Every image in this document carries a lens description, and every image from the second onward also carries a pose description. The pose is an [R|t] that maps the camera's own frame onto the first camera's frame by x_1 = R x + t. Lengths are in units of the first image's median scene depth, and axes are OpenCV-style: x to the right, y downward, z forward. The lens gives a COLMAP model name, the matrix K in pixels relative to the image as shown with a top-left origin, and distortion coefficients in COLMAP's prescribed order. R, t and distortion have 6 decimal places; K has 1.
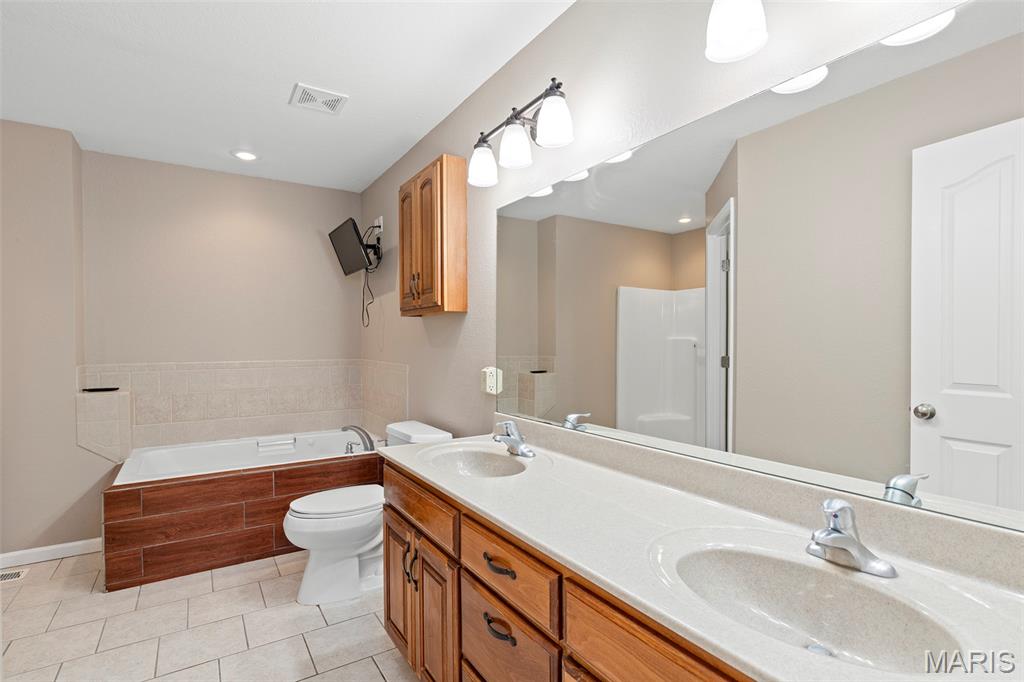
lens RADIAL K [[508.2, 0, 534.1], [0, 508.2, 350.5], [0, 0, 1]] dist [0.000187, -0.001930]
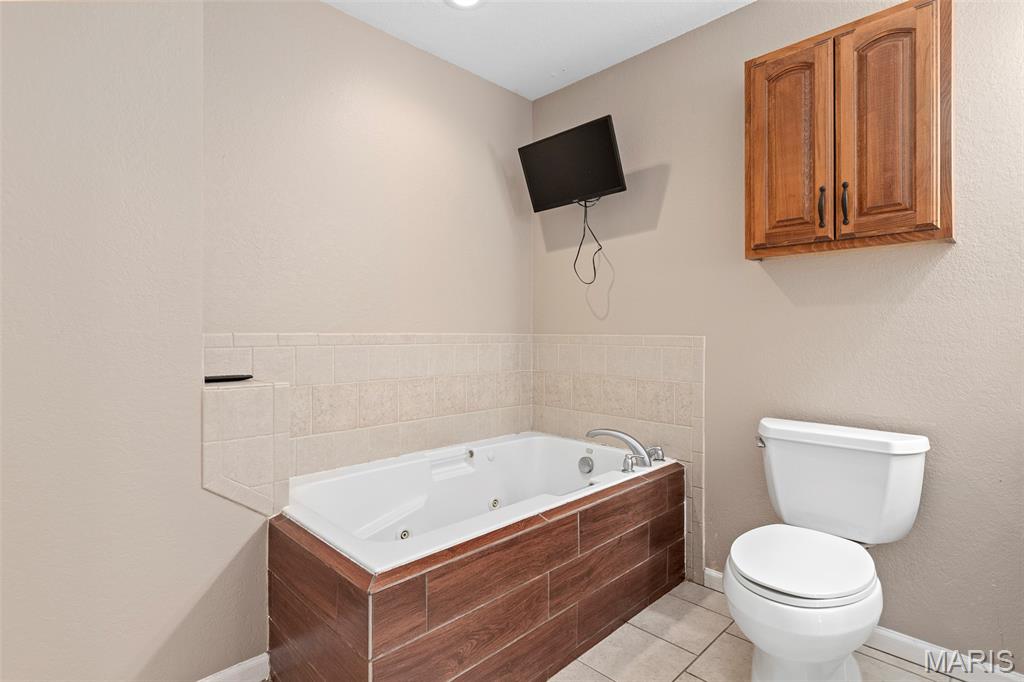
lens RADIAL K [[508.2, 0, 542.3], [0, 508.2, 336.7], [0, 0, 1]] dist [0.000187, -0.001930]
pose [[0.977559, 0.000647, 0.210662, -0.678910], [0.002440, 0.999893, -0.014393, 0.044154], [-0.210649, 0.014584, 0.977453, 0.434943]]
